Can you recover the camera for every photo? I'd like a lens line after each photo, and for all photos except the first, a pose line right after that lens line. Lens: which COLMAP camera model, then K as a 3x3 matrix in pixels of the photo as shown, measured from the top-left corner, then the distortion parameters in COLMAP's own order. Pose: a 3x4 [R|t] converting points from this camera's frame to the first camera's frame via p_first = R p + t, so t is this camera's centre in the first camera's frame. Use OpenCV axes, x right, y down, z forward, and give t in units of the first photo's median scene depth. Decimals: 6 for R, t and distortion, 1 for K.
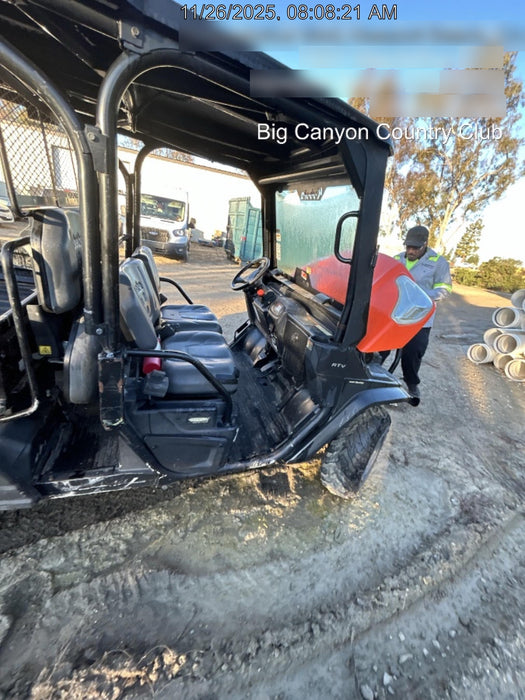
lens RADIAL K [[285.0, 0, 257.1], [0, 285.0, 347.3], [0, 0, 1]] dist [-0.001879, 0.001274]
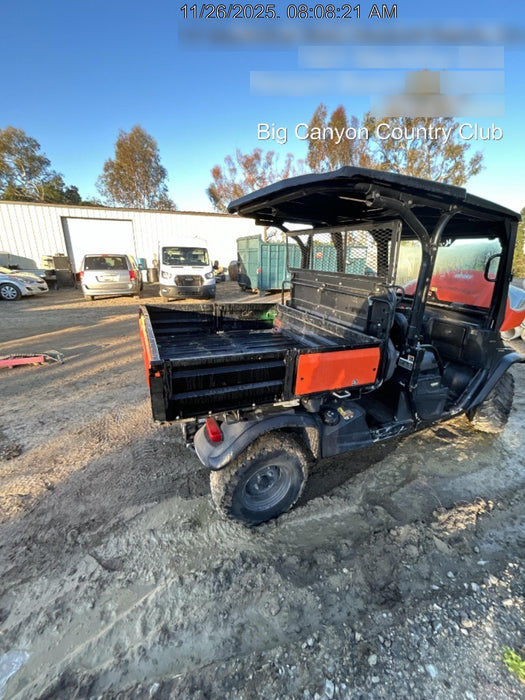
lens RADIAL K [[285.0, 0, 256.6], [0, 285.0, 348.0], [0, 0, 1]] dist [-0.001879, 0.001274]
pose [[0.984199, -0.172797, 0.038636, -1.049959], [0.175351, 0.981469, -0.077275, -0.011083], [-0.024568, 0.082829, 0.996261, -0.567575]]
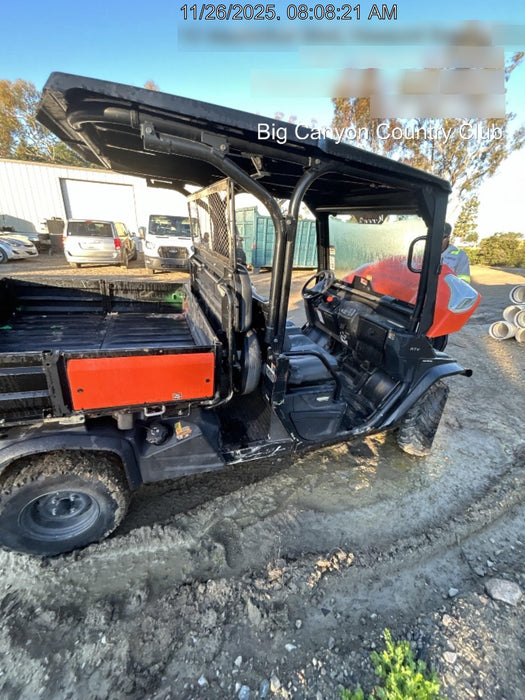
lens RADIAL K [[285.0, 0, 256.5], [0, 285.0, 347.7], [0, 0, 1]] dist [-0.001879, 0.001274]
pose [[0.994075, -0.106410, -0.022185, -0.380553], [0.106285, 0.994313, -0.006742, -0.011754], [0.022776, 0.004344, 0.999731, -0.309040]]
